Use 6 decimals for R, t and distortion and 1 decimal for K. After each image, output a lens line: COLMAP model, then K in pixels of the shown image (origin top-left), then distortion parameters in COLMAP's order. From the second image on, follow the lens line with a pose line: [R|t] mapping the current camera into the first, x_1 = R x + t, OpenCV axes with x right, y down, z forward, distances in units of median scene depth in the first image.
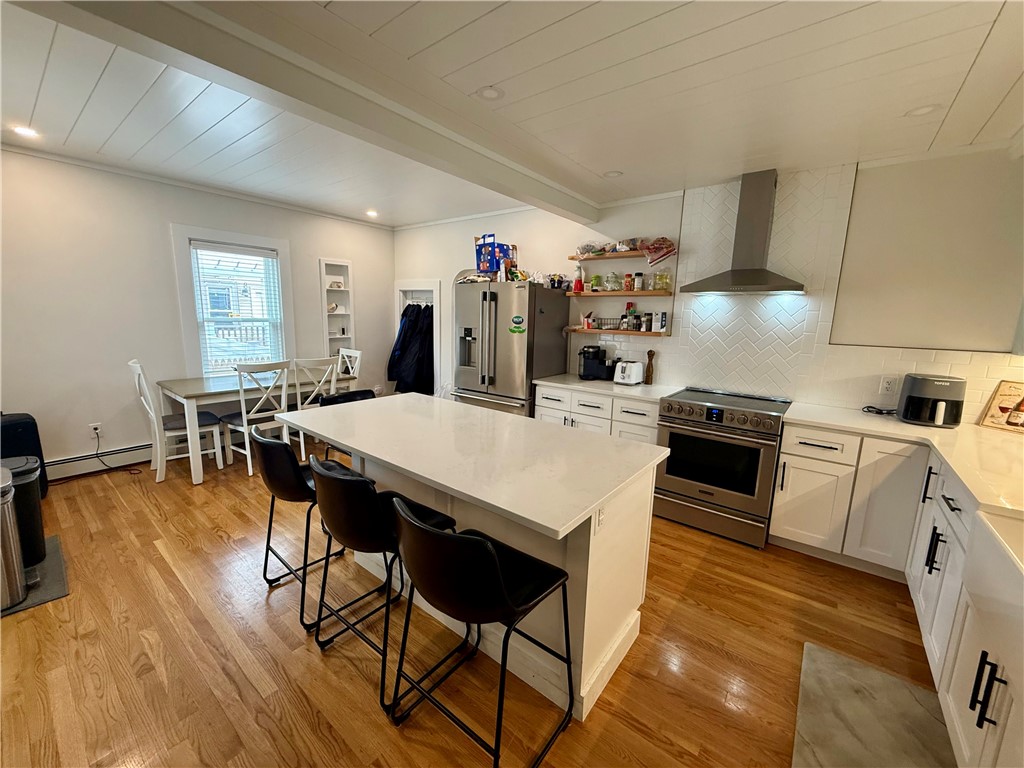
lens RADIAL K [[408.5, 0, 507.4], [0, 408.5, 384.2], [0, 0, 1]] dist [-0.002842, 0.001091]
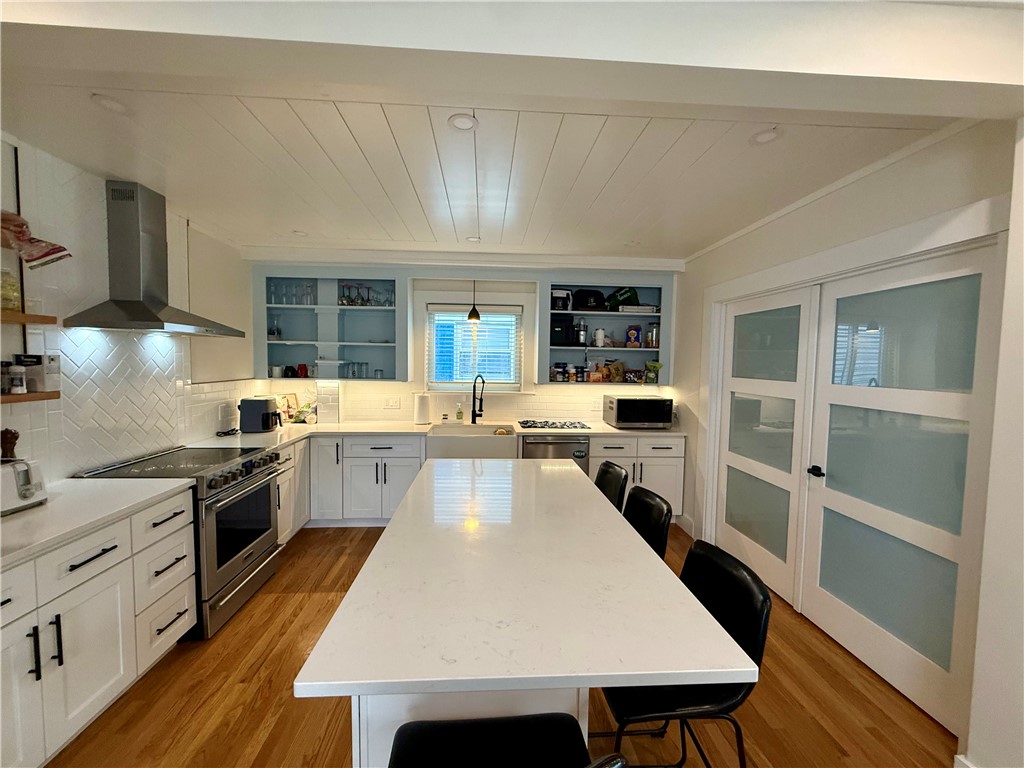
lens RADIAL K [[408.5, 0, 511.4], [0, 408.5, 384.5], [0, 0, 1]] dist [-0.002842, 0.001091]
pose [[-0.681444, -0.076345, 0.727877, -0.404505], [0.092667, 0.977539, 0.189288, -0.166659], [-0.725980, 0.196439, -0.659063, 0.829272]]
